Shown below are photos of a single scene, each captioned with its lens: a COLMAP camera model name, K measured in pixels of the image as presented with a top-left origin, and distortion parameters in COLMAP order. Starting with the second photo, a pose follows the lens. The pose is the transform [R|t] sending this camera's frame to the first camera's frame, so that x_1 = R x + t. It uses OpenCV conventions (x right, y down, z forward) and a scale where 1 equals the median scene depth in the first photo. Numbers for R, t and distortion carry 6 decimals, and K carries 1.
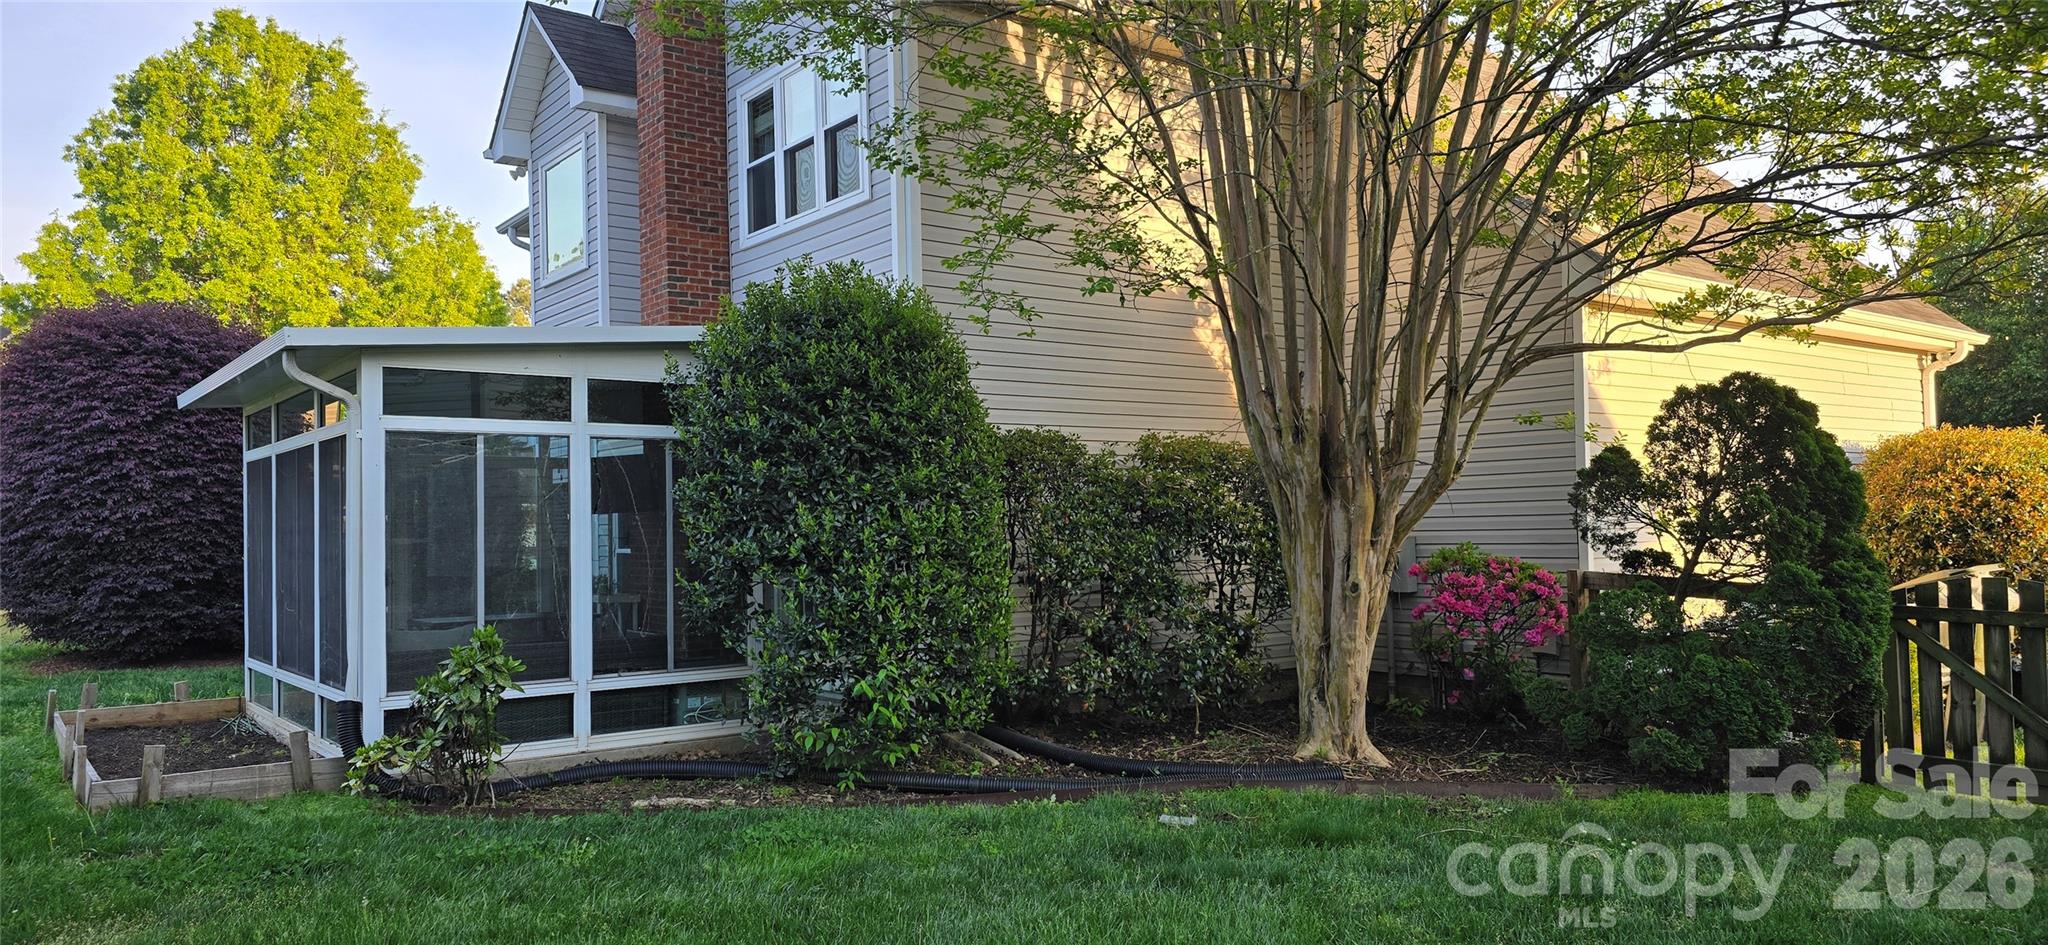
lens RADIAL K [[1370.7, 0, 1027.0], [0, 1370.7, 481.4], [0, 0, 1]] dist [0.028023, -0.018566]
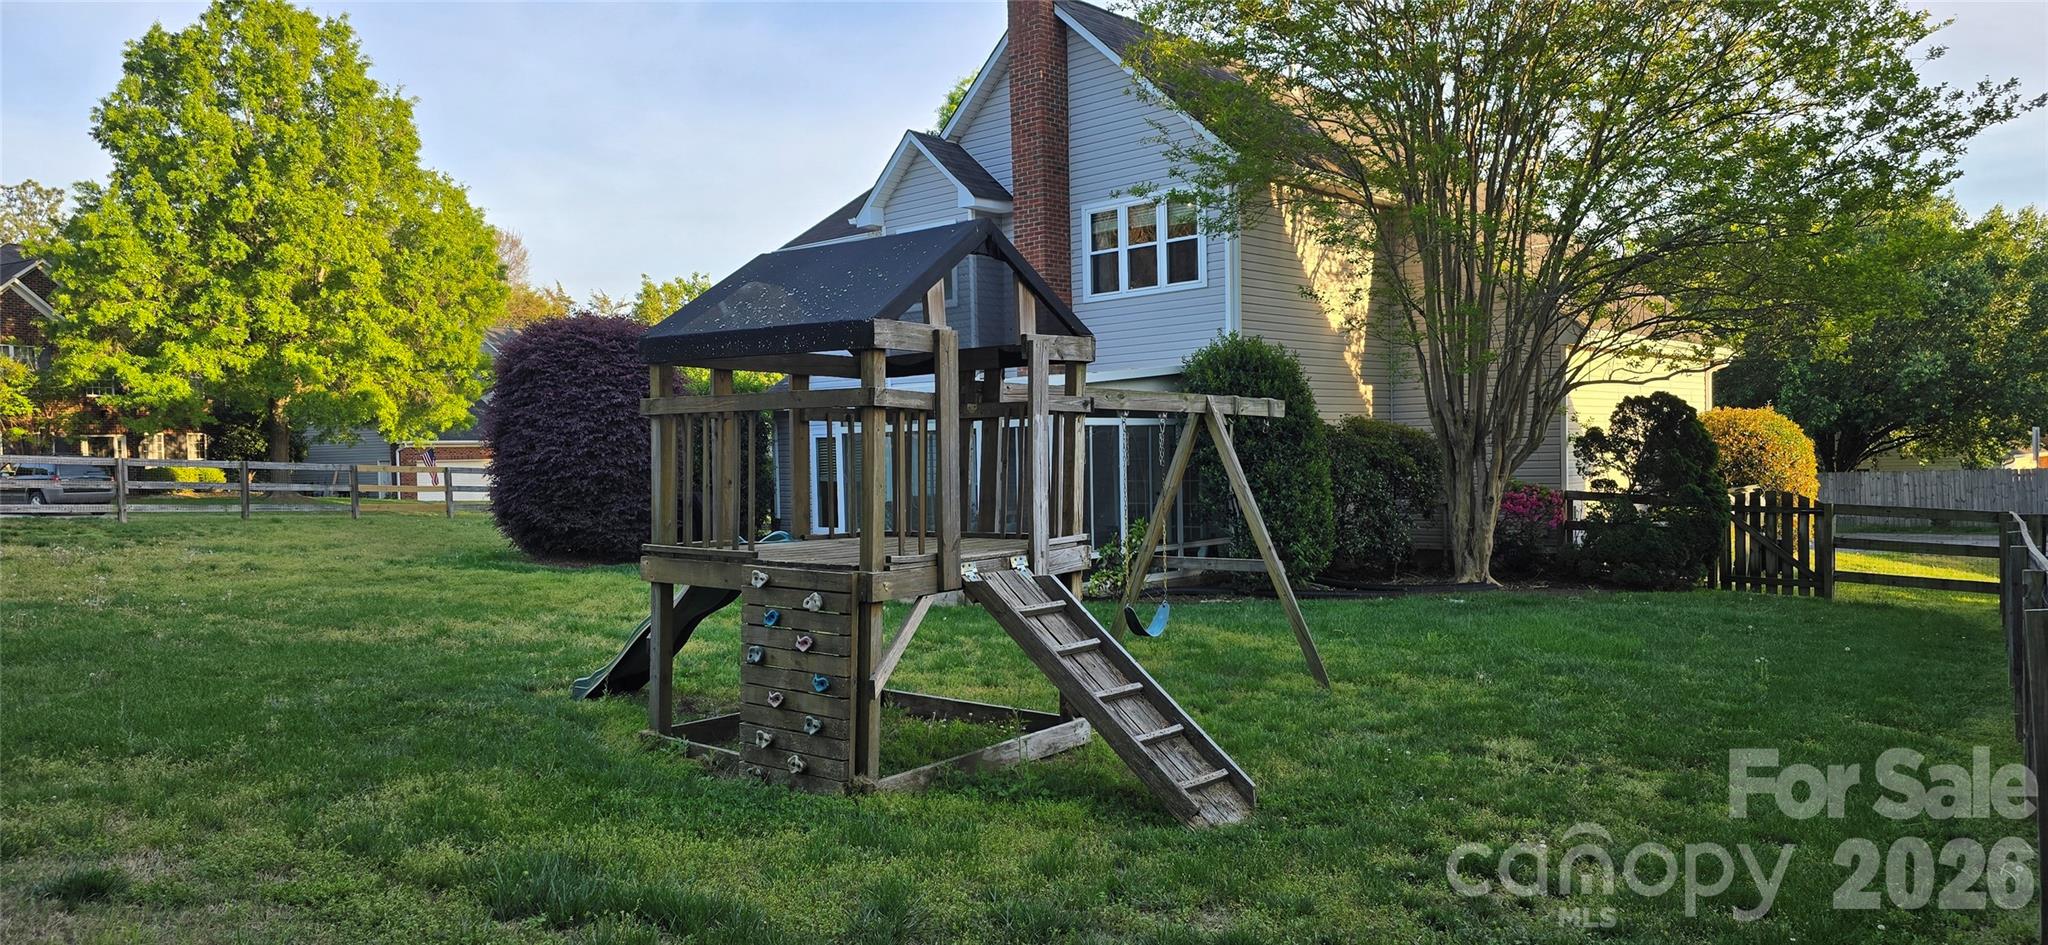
lens RADIAL K [[1370.7, 0, 1025.5], [0, 1370.7, 480.3], [0, 0, 1]] dist [0.028023, -0.018566]
pose [[0.983992, -0.007353, 0.178063, -0.635089], [-0.001907, 0.998657, 0.051774, -0.042963], [-0.178204, -0.051284, 0.982656, -0.693887]]
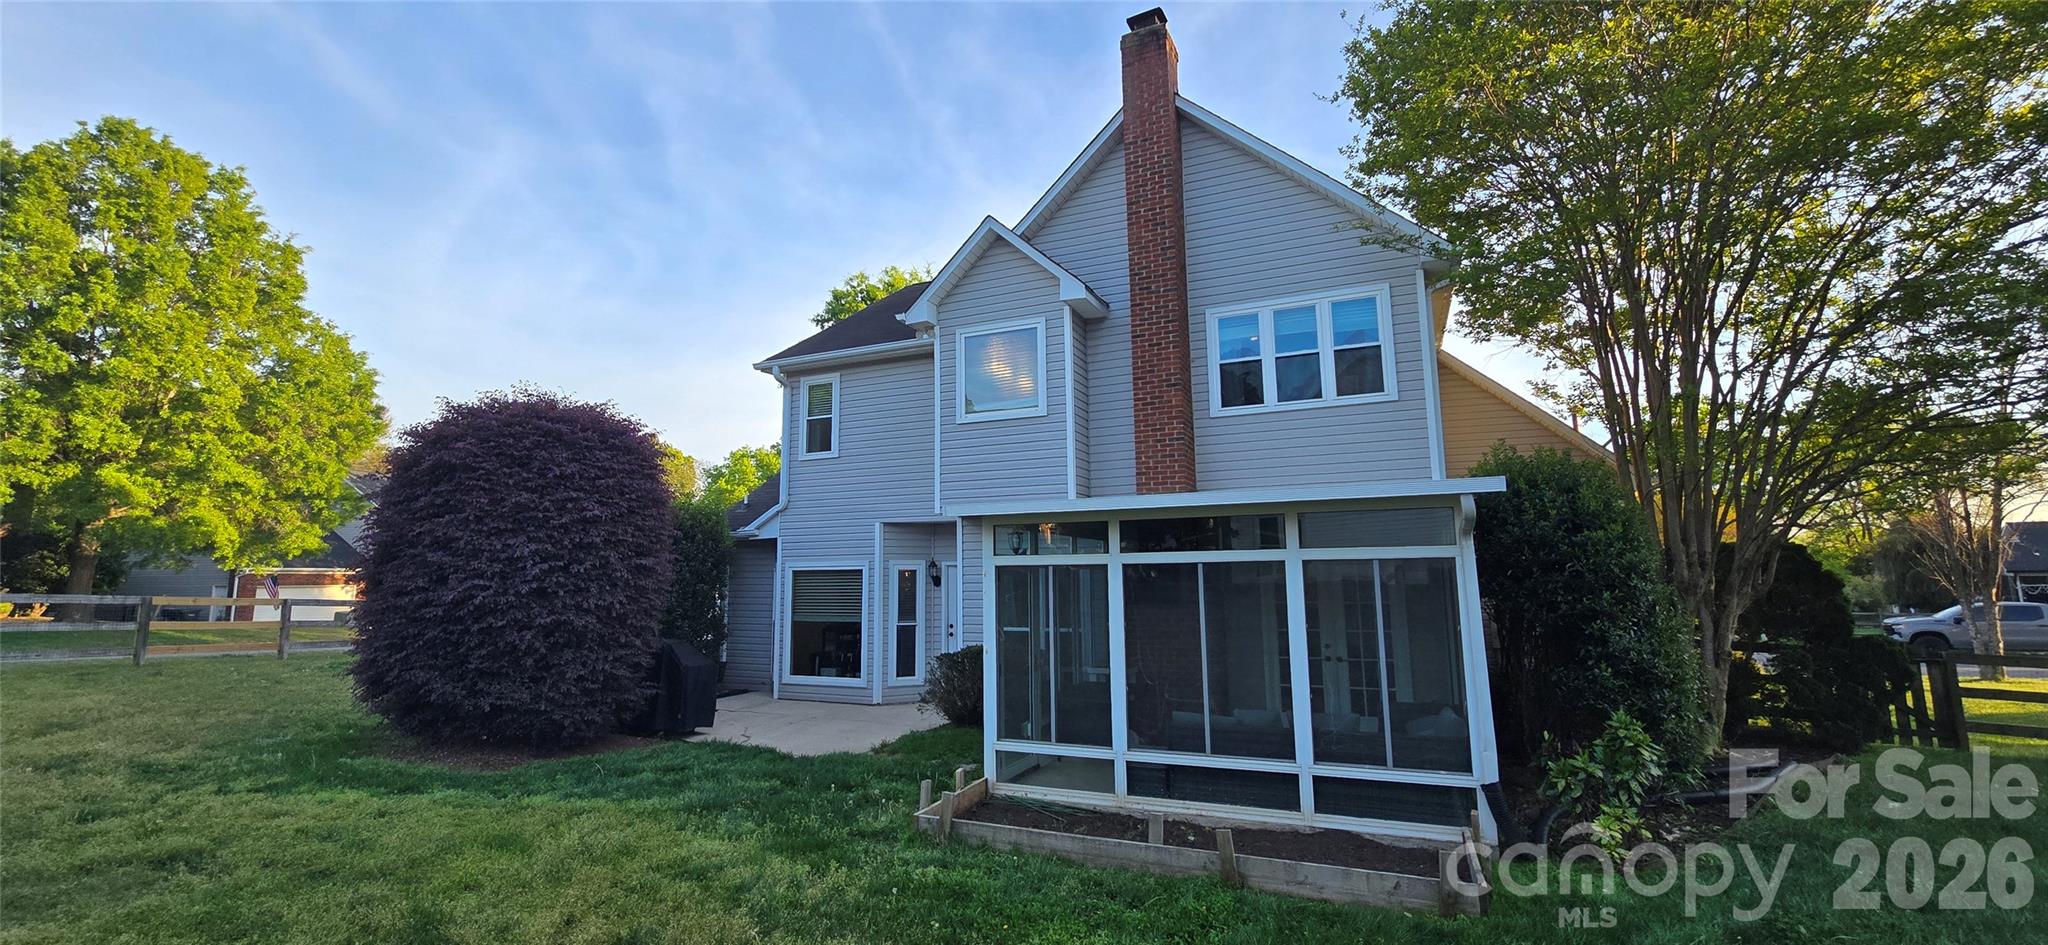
lens RADIAL K [[835.9, 0, 1021.5], [0, 835.9, 453.7], [0, 0, 1]] dist [-0.004703, 0.001292]
pose [[0.880610, 0.078727, 0.467257, -0.865000], [-0.021742, 0.991776, -0.126127, -0.019061], [-0.473343, 0.100909, 0.875079, 0.366213]]
